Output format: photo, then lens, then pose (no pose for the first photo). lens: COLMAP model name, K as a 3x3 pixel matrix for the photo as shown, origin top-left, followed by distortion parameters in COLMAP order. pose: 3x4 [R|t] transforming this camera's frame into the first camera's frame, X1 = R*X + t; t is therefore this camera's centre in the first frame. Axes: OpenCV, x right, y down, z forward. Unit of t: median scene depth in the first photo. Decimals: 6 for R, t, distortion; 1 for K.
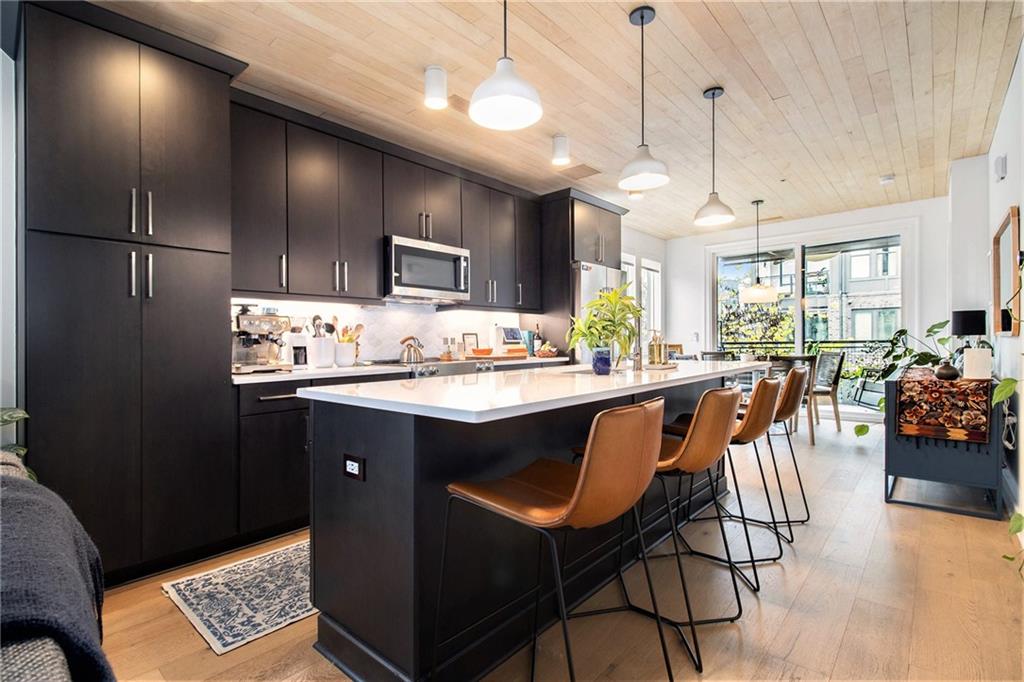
lens RADIAL K [[481.0, 0, 509.1], [0, 481.0, 342.7], [0, 0, 1]] dist [-0.003530, -0.003994]
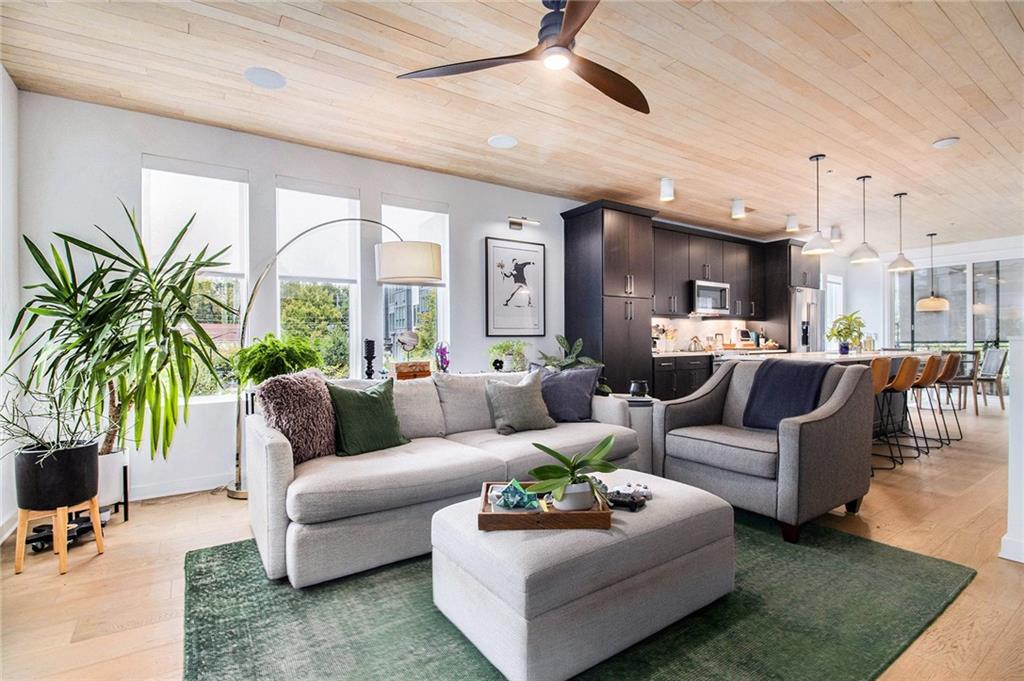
lens RADIAL K [[481.0, 0, 517.8], [0, 481.0, 341.8], [0, 0, 1]] dist [-0.003530, -0.003994]
pose [[0.971826, 0.005225, -0.235642, -0.326357], [-0.005477, 0.999985, -0.000416, 0.009674], [0.235636, 0.001694, 0.971840, -0.642349]]
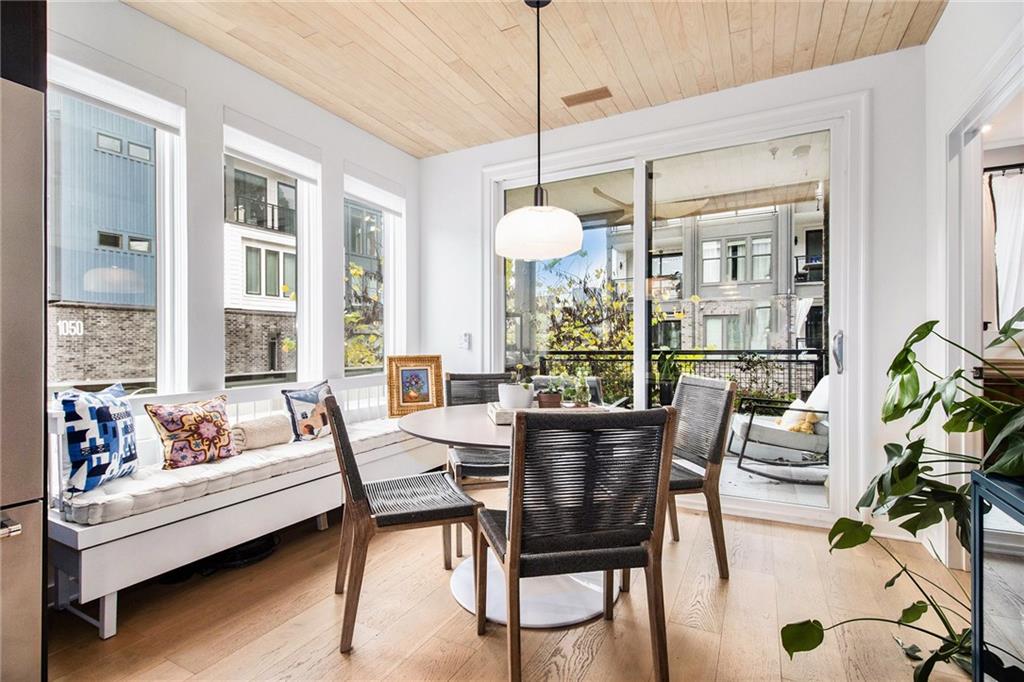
lens RADIAL K [[481.0, 0, 505.7], [0, 481.0, 345.1], [0, 0, 1]] dist [-0.003530, -0.003994]
pose [[0.970979, 0.009164, 0.238987, 0.455523], [-0.007624, 0.999944, -0.007369, -0.006614], [-0.239041, 0.005333, 0.970995, 0.717100]]
